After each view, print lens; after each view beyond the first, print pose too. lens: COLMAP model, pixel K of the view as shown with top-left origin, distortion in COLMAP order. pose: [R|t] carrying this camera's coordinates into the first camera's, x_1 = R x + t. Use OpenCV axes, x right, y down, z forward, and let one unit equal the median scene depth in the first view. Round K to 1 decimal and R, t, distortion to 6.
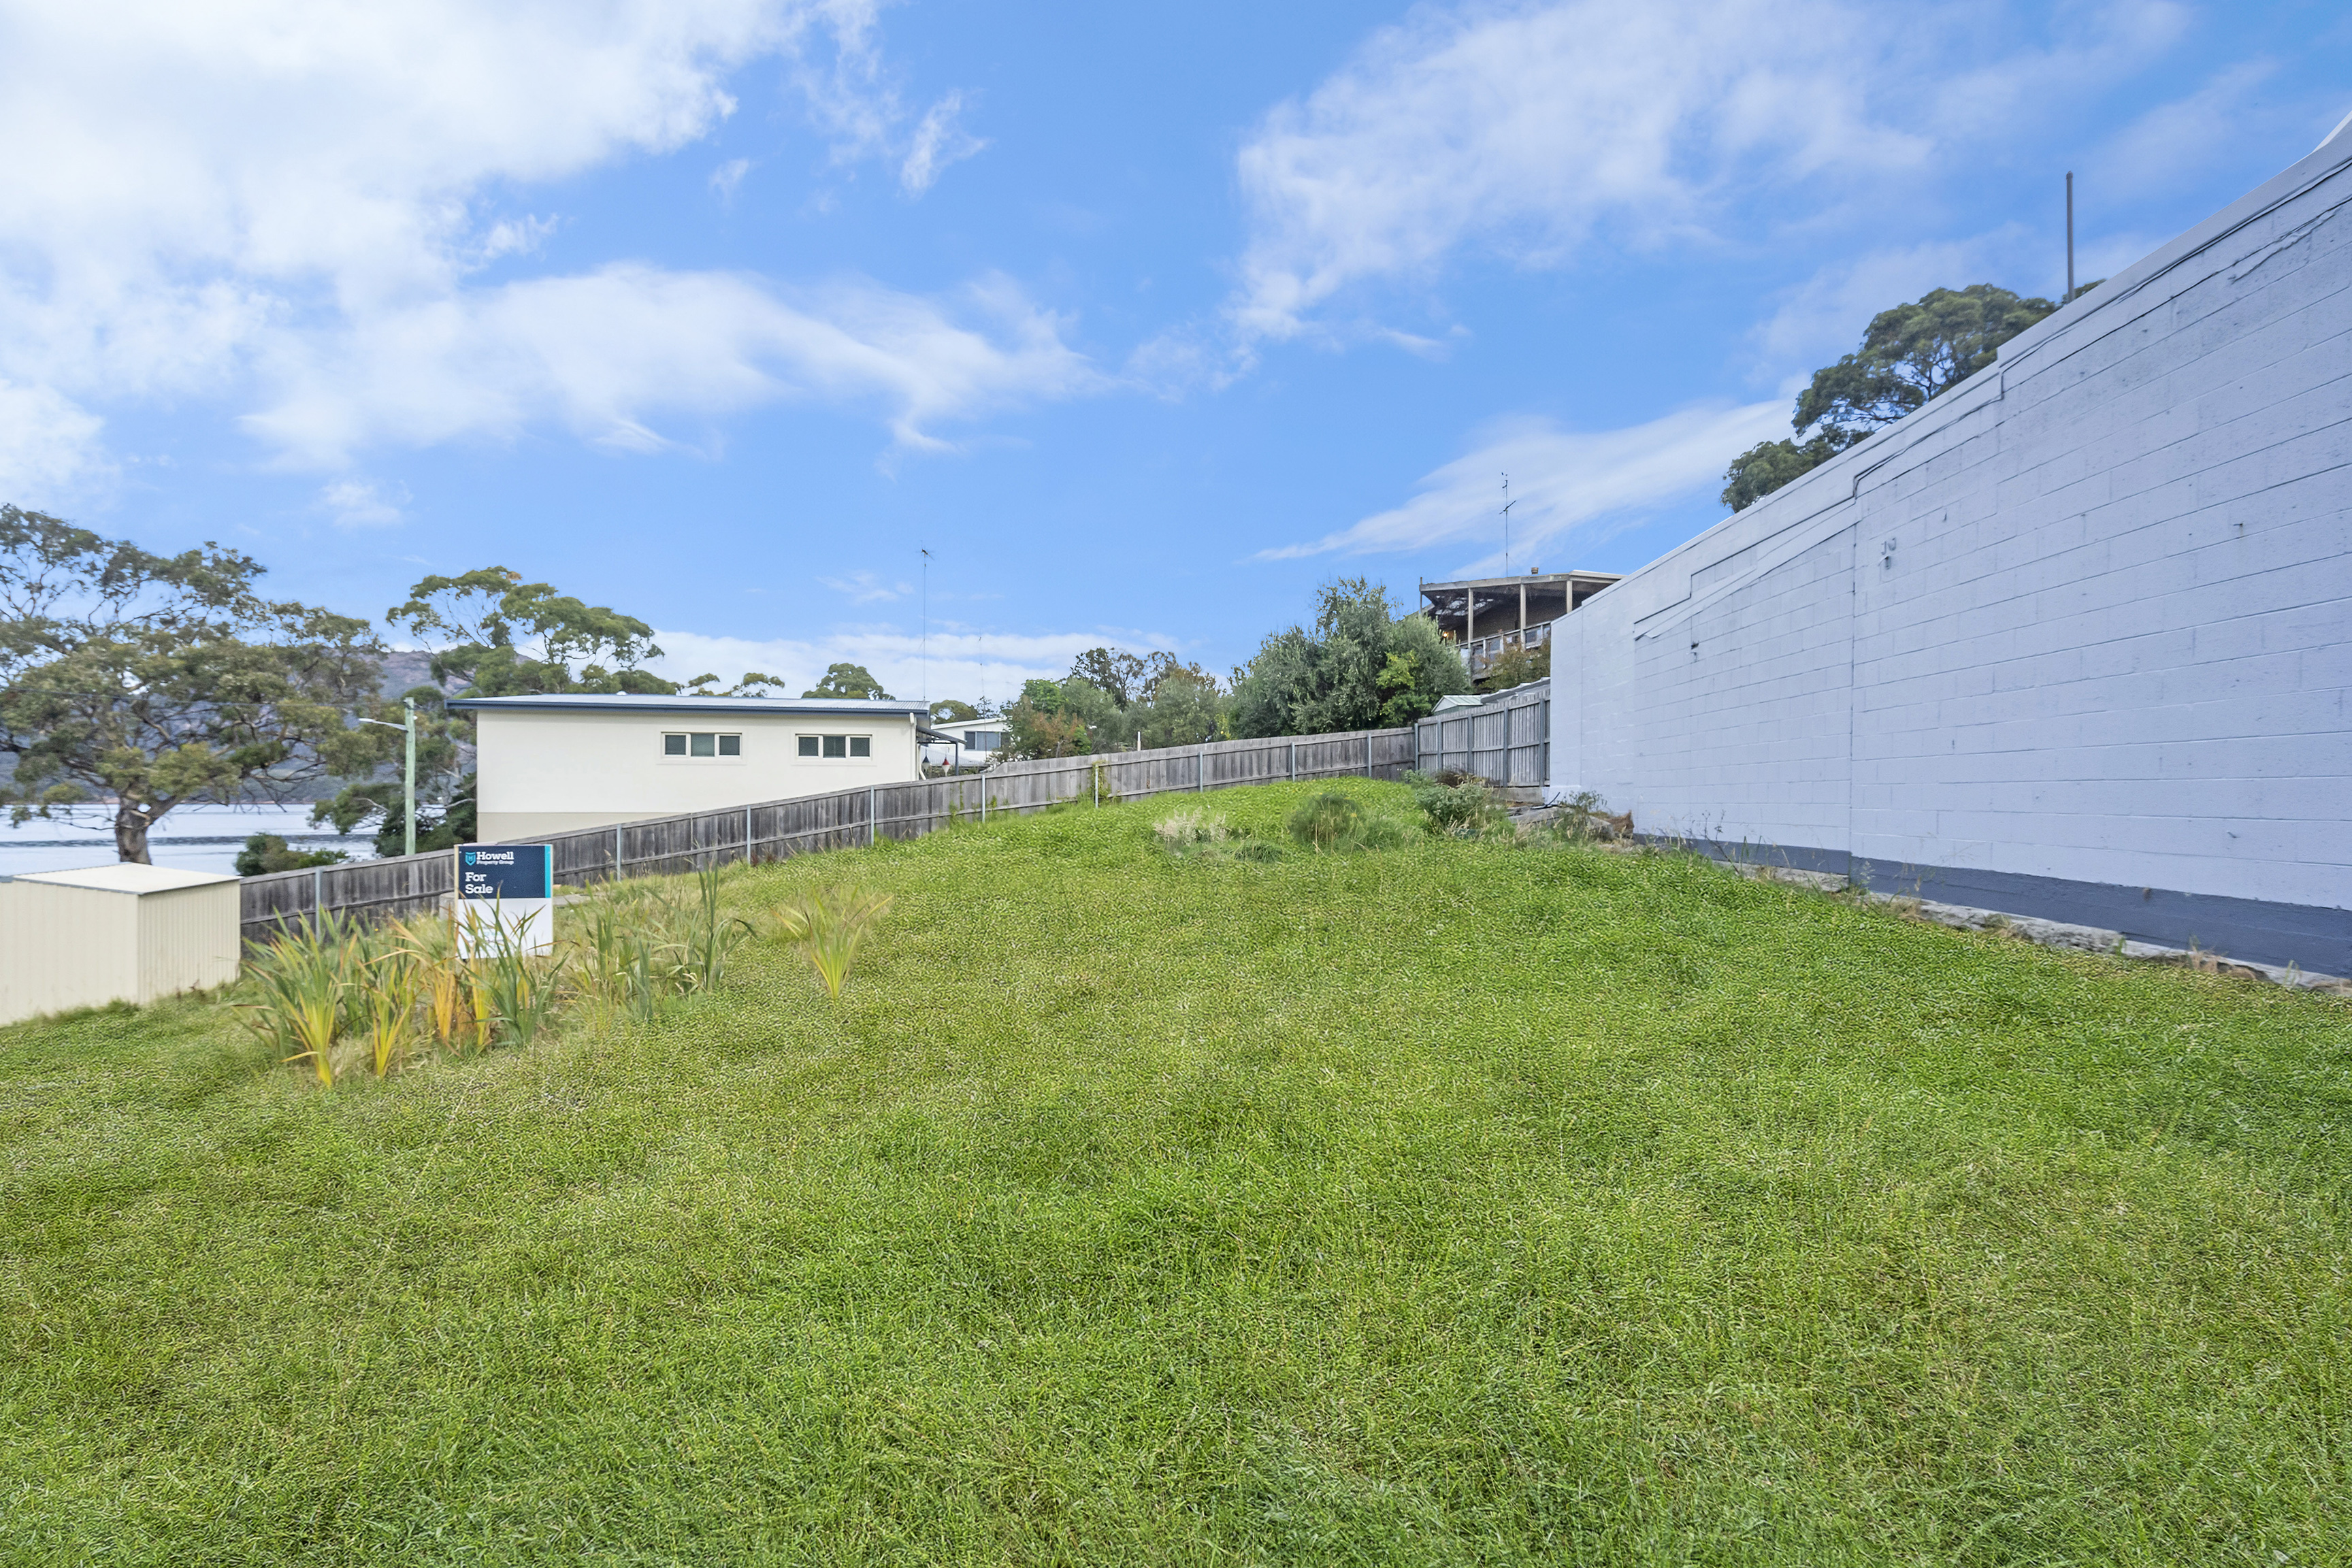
lens RADIAL K [[1104.2, 0, 1176.0], [0, 1104.2, 784.0], [0, 0, 1]] dist [-0.001039, 0.000875]
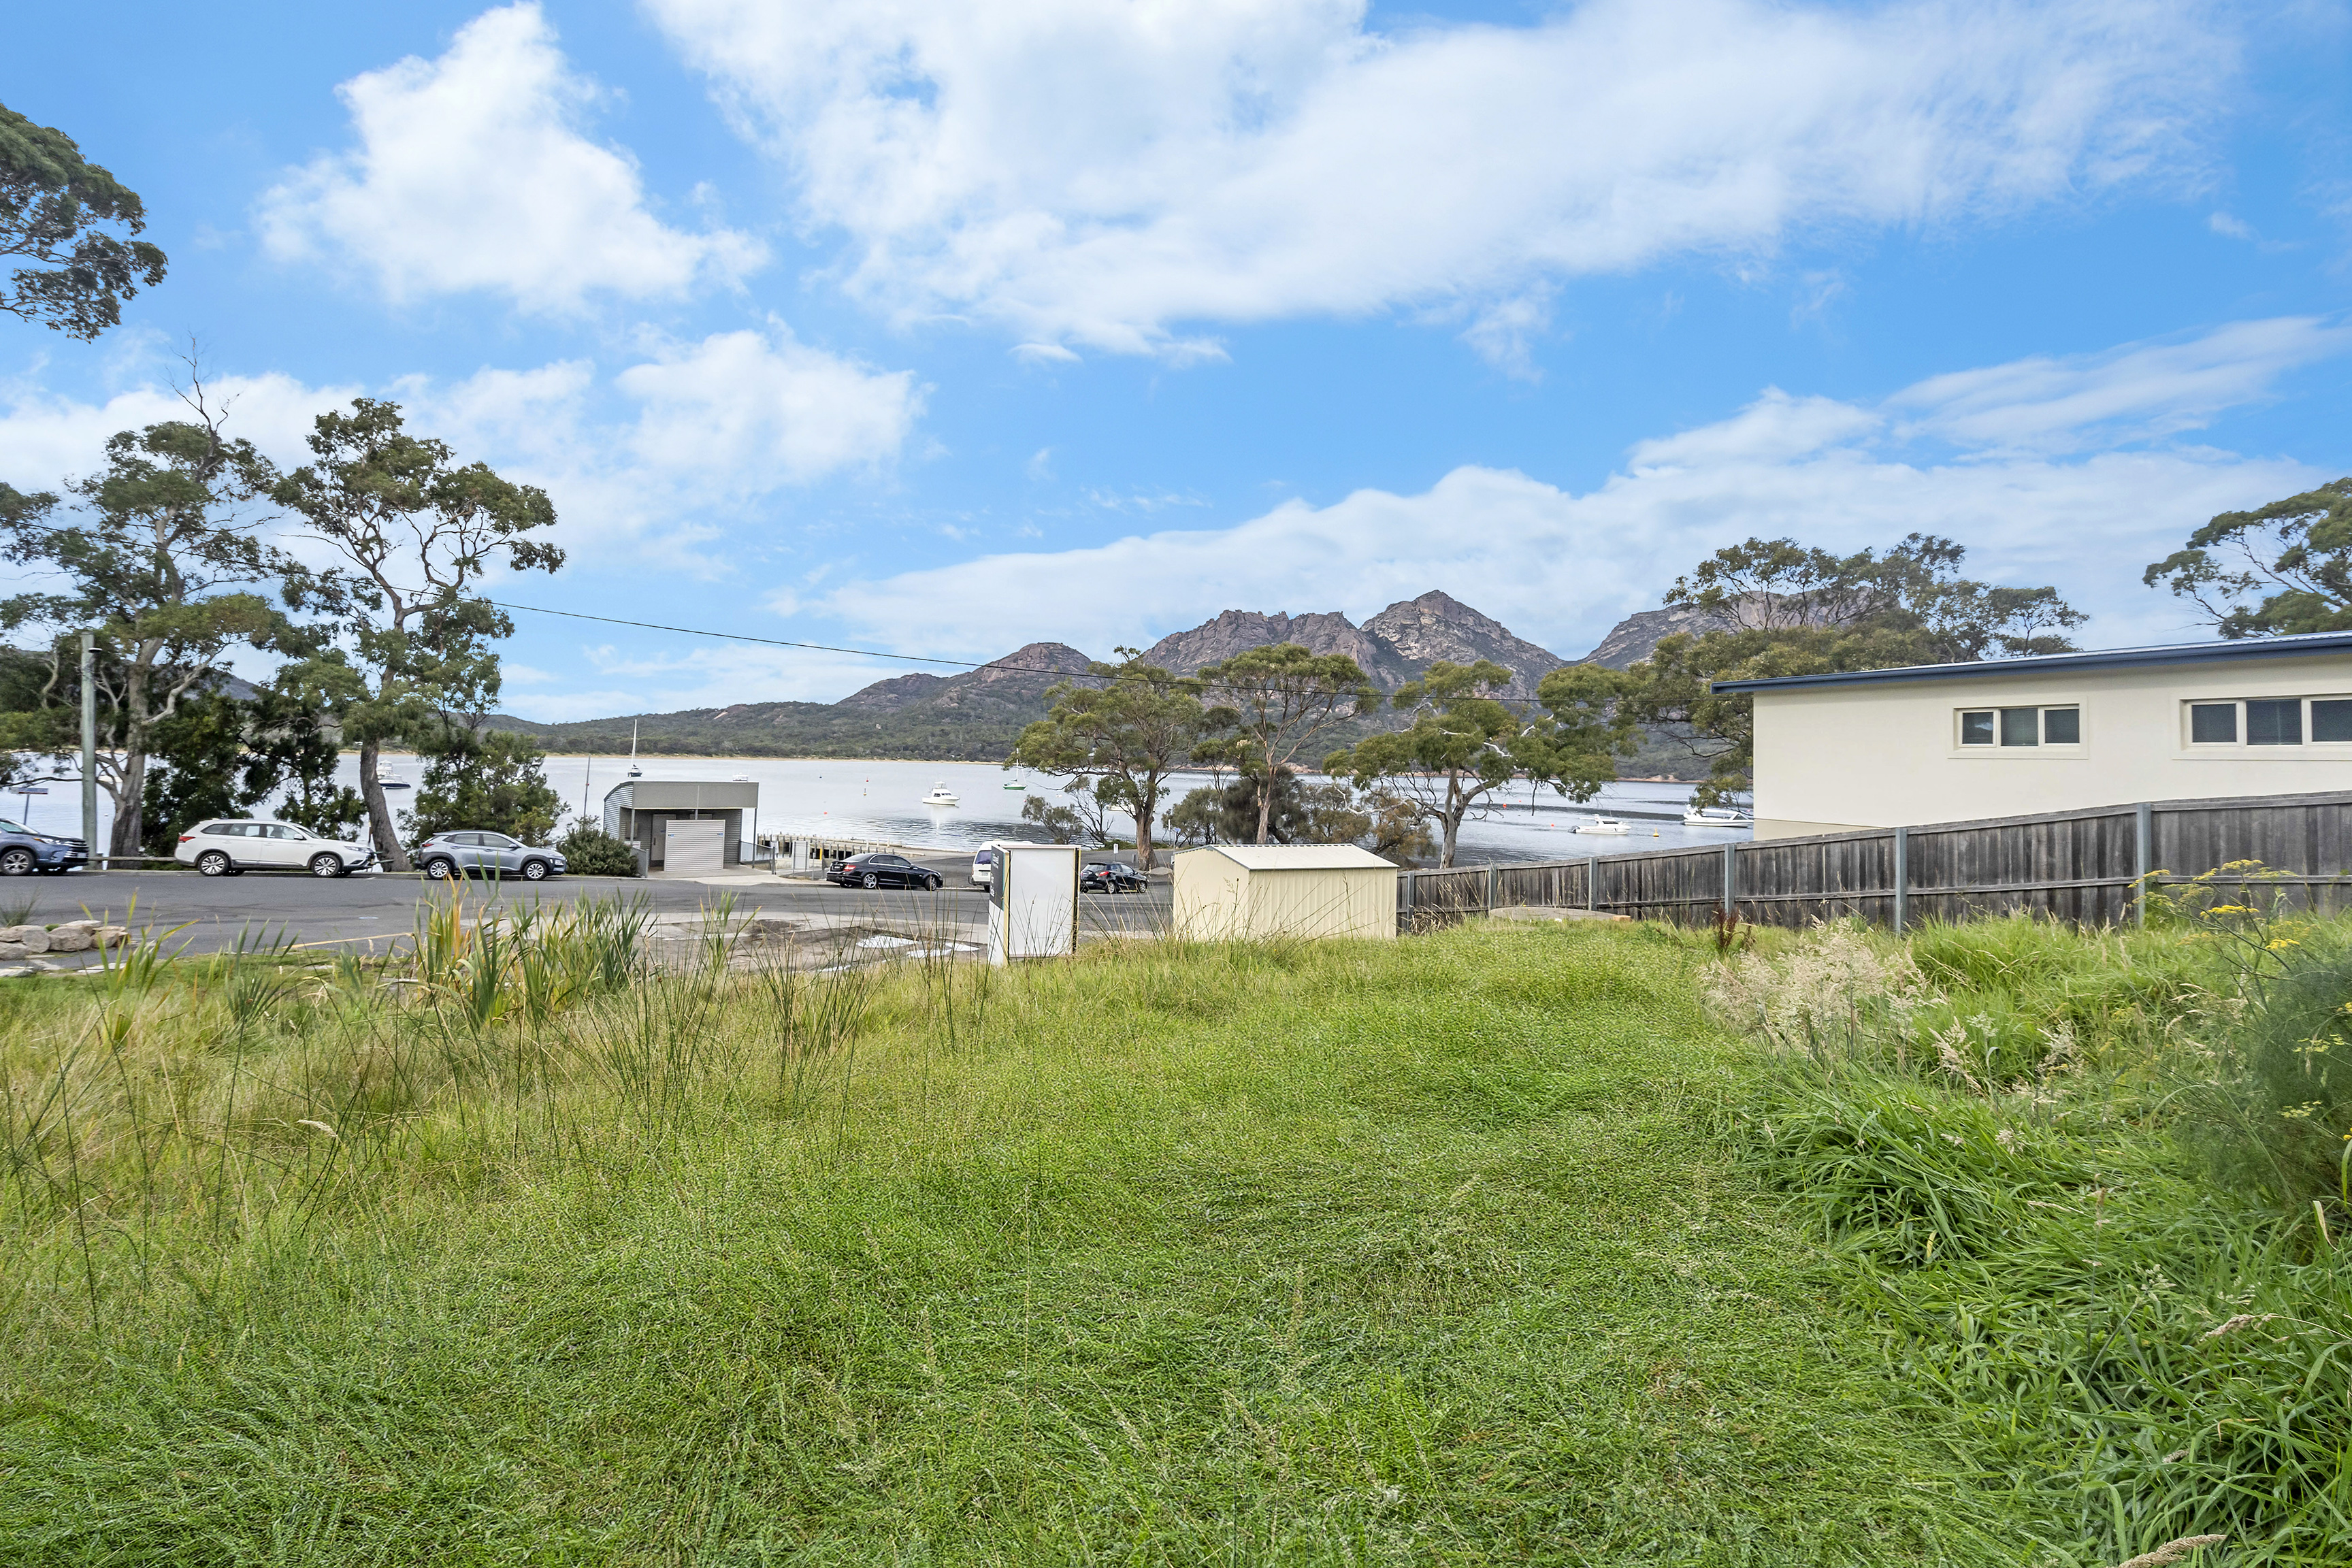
lens RADIAL K [[1137.1, 0, 1135.3], [0, 1137.1, 687.5], [0, 0, 1]] dist [0.001913, 0.000362]
pose [[0.061226, -0.063667, -0.996091, 0.163840], [-0.014035, 0.997810, -0.064639, -0.008806], [0.998025, 0.017938, 0.060199, 0.447978]]
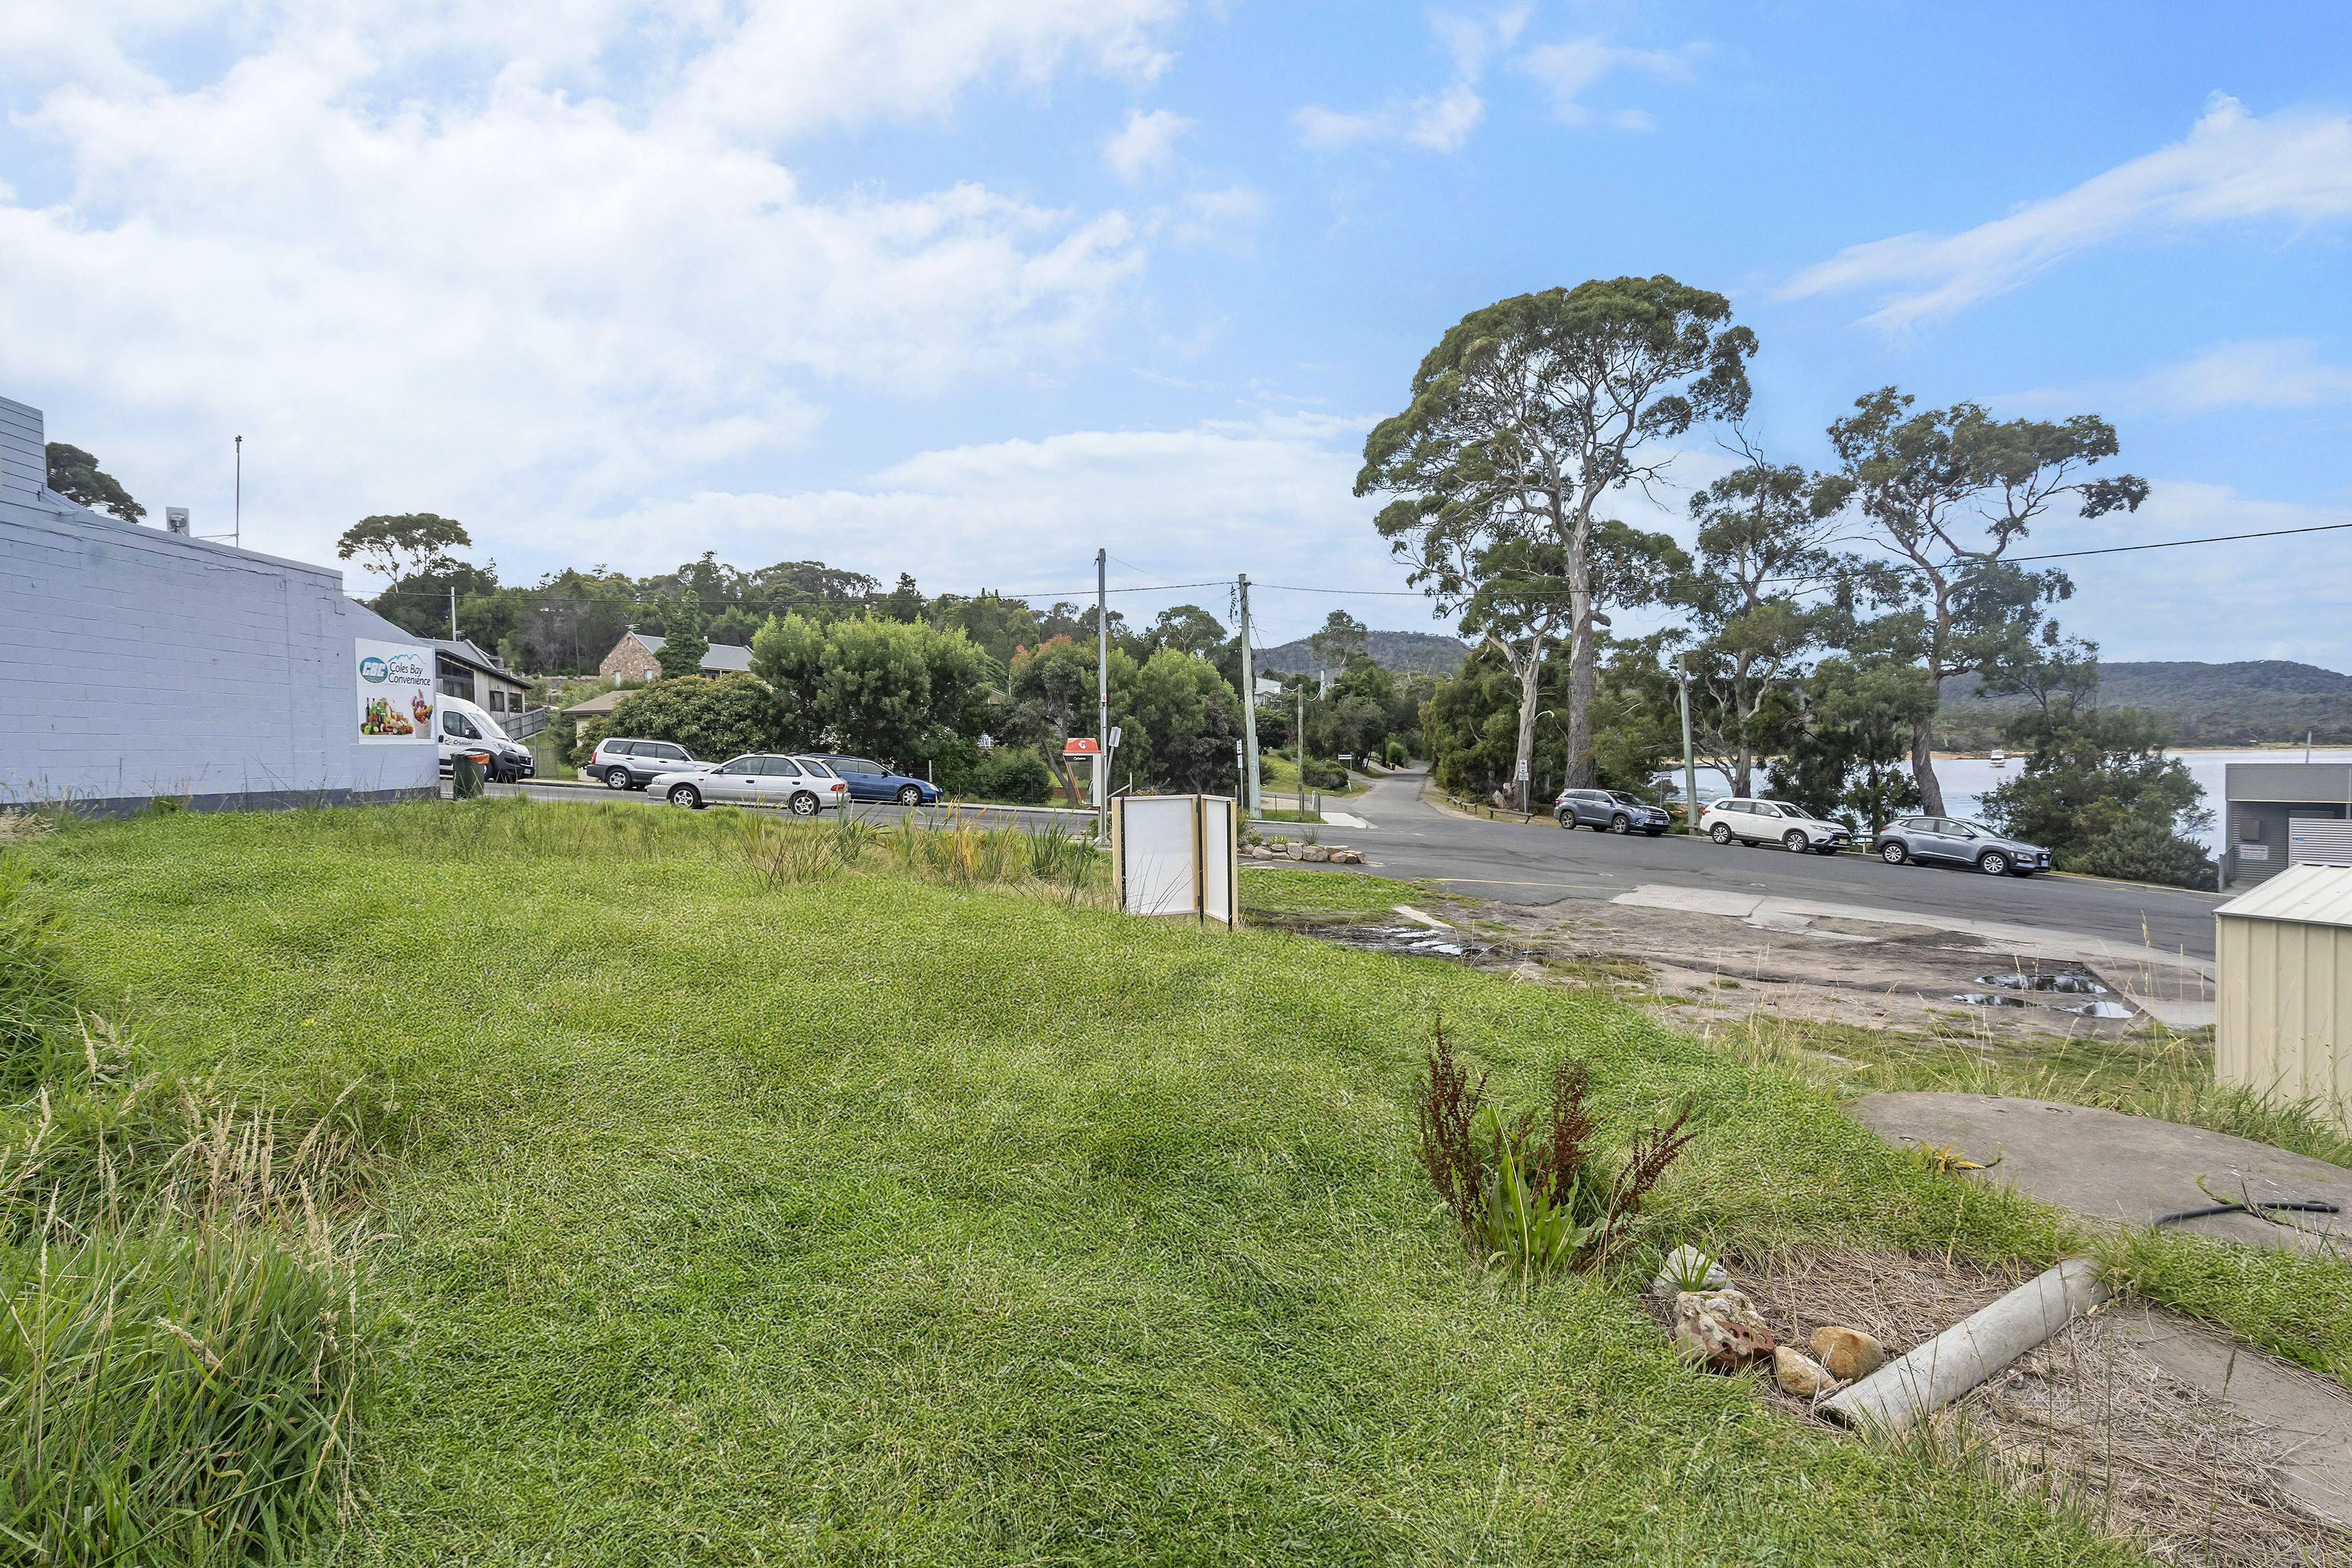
lens RADIAL K [[1076.3, 0, 1166.0], [0, 1076.3, 775.7], [0, 0, 1]] dist [-0.002759, 0.000928]
pose [[-0.990197, 0.015326, -0.138835, -0.212540], [0.013738, 0.999829, 0.012386, 0.012098], [0.139001, 0.010357, -0.990238, 0.804178]]
